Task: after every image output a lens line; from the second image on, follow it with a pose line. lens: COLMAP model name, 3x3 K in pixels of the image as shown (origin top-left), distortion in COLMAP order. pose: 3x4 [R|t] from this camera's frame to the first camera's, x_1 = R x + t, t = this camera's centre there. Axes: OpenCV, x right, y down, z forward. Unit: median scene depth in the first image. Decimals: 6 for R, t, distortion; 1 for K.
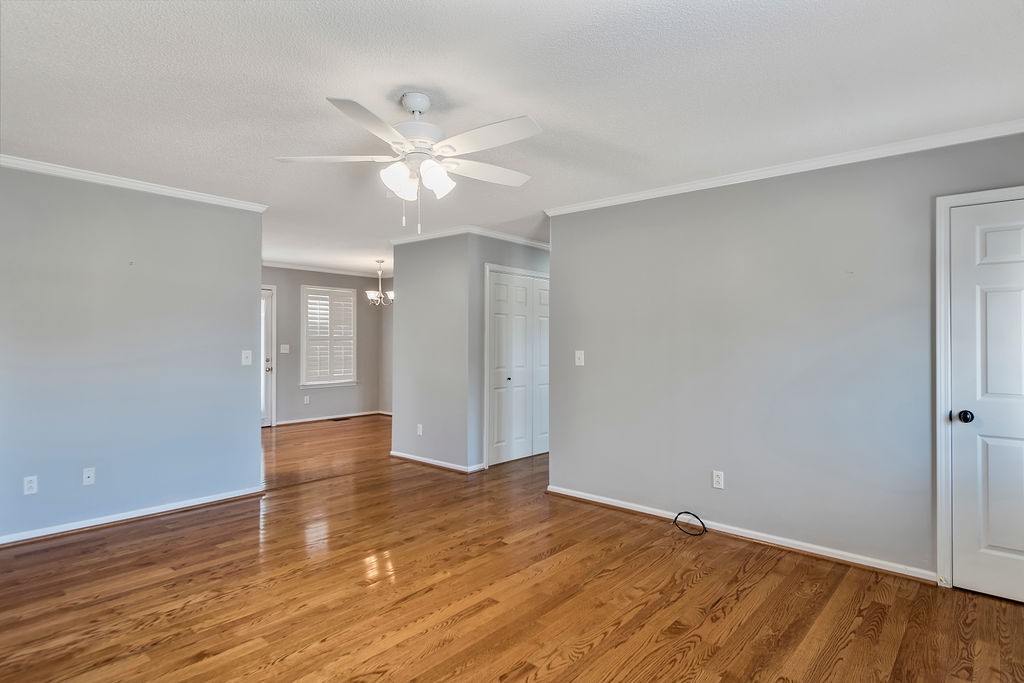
lens RADIAL K [[556.8, 0, 509.1], [0, 556.8, 342.9], [0, 0, 1]] dist [0.022919, -0.011980]
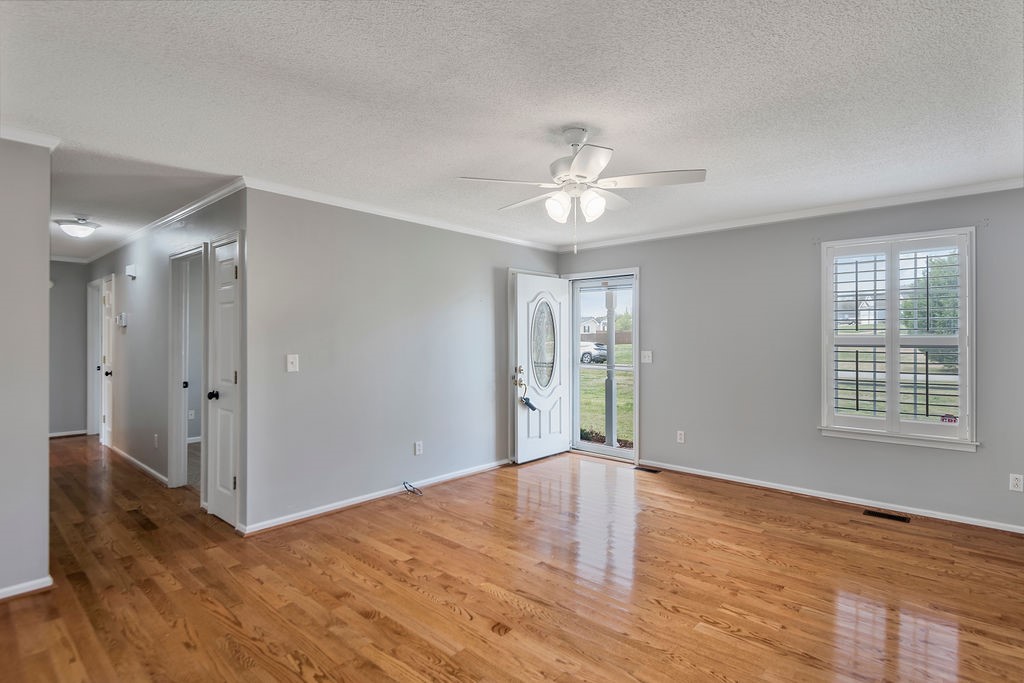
lens RADIAL K [[516.4, 0, 513.5], [0, 516.4, 335.8], [0, 0, 1]] dist [0.001346, -0.003947]
pose [[0.008192, -0.010218, 0.999914, -0.888008], [0.000498, 0.999948, 0.010214, -0.031585], [-0.999966, 0.000414, 0.008196, 0.818216]]
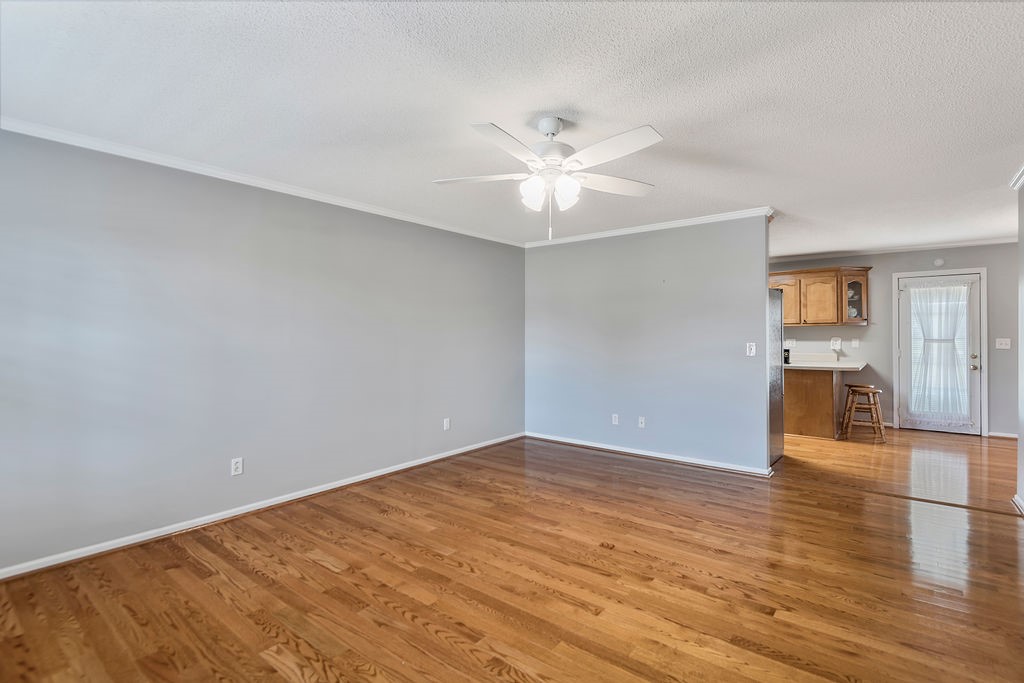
lens RADIAL K [[471.1, 0, 514.0], [0, 471.1, 336.5], [0, 0, 1]] dist [-0.010114, 0.003170]
pose [[0.047209, -0.004726, -0.998874, 0.577386], [-0.000370, 0.999989, -0.004749, 0.008869], [0.998885, 0.000594, 0.047207, 0.644089]]
